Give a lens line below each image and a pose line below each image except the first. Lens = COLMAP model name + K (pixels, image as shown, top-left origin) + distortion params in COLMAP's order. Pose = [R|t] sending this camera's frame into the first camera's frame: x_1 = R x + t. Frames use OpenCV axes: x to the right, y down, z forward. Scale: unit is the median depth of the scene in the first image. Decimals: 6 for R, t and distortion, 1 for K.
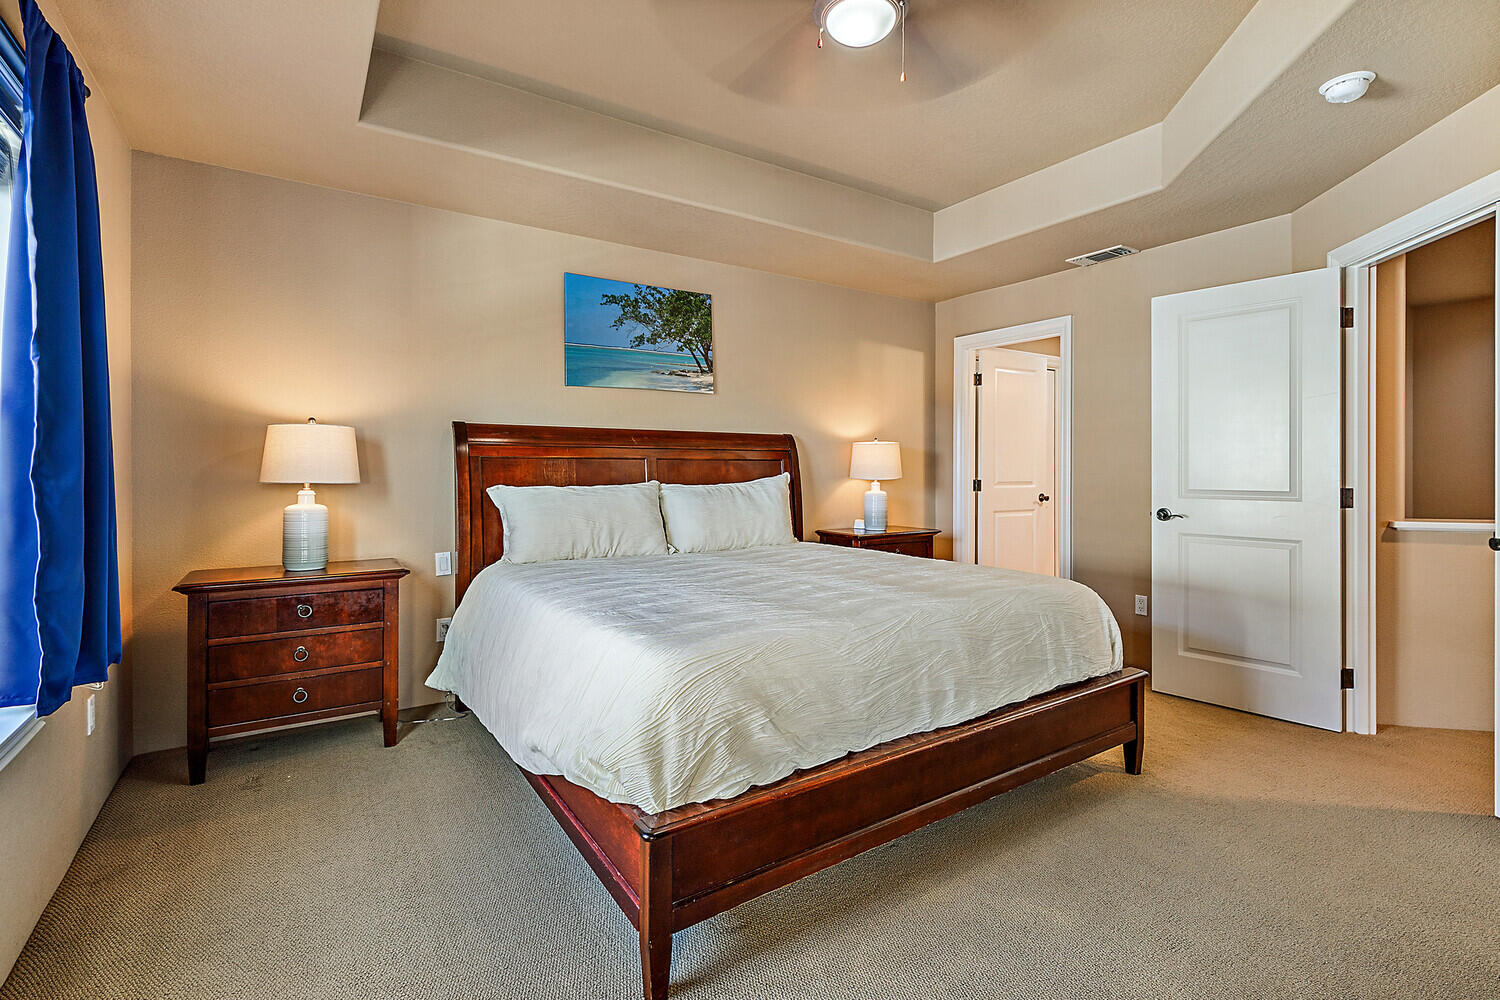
lens RADIAL K [[698.4, 0, 729.9], [0, 698.4, 466.5], [0, 0, 1]] dist [0.001003, -0.000158]
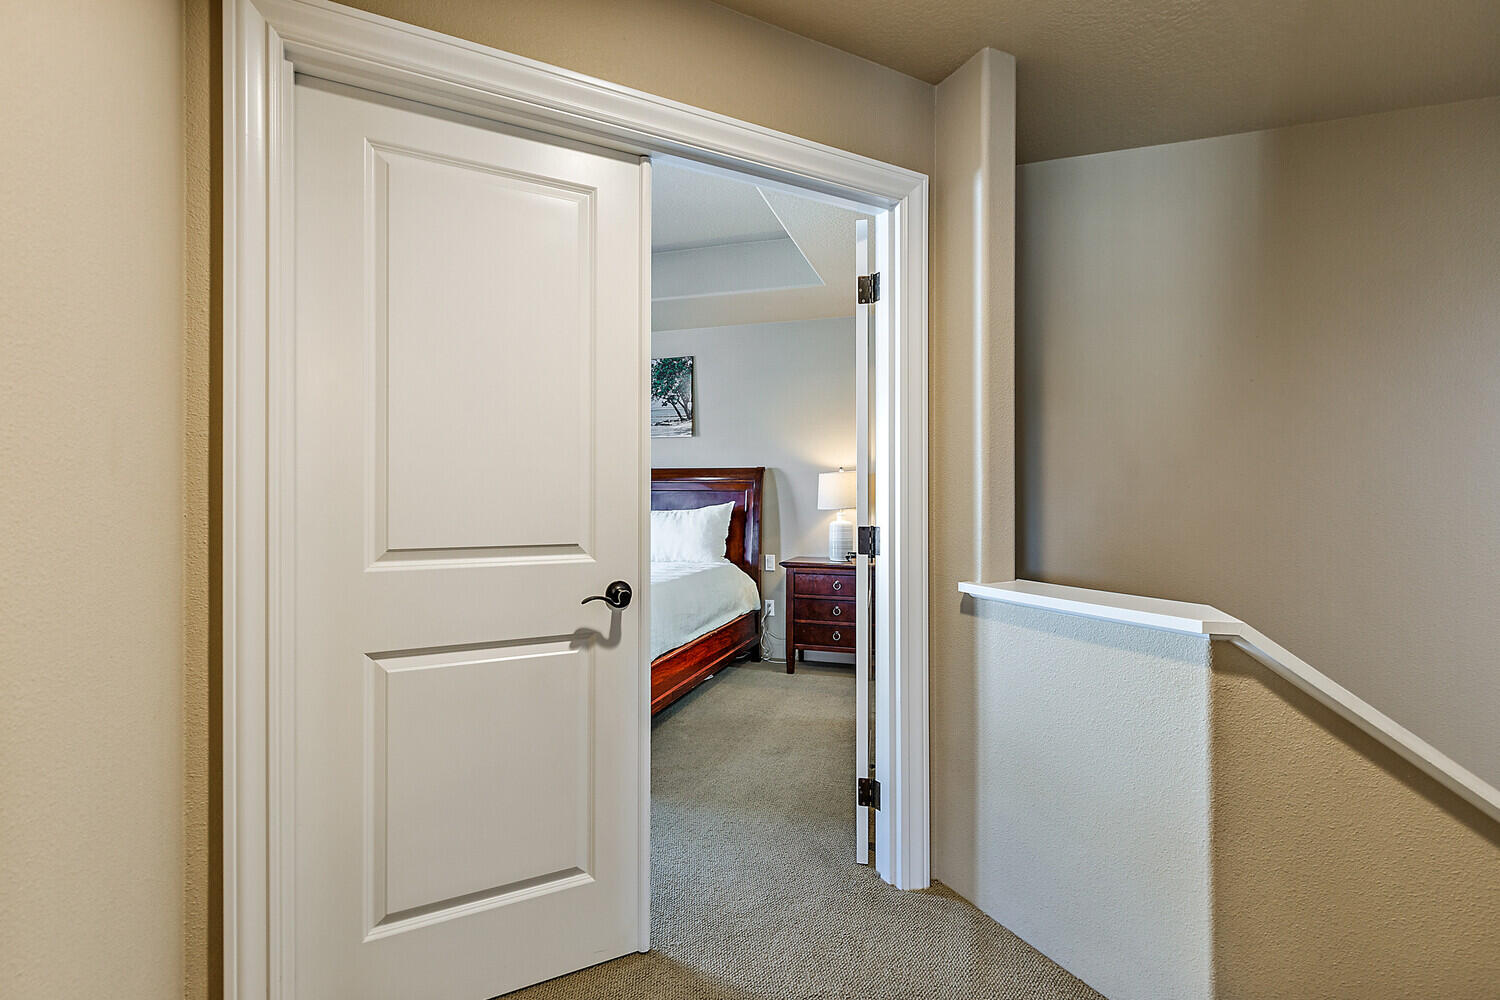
lens RADIAL K [[674.9, 0, 748.6], [0, 674.9, 501.0], [0, 0, 1]] dist [0.004900, 0.000270]
pose [[0.630352, 0.008530, -0.776263, 0.974936], [-0.008791, 0.999954, 0.003850, 0.002465], [0.776260, 0.004397, 0.630398, 0.338663]]
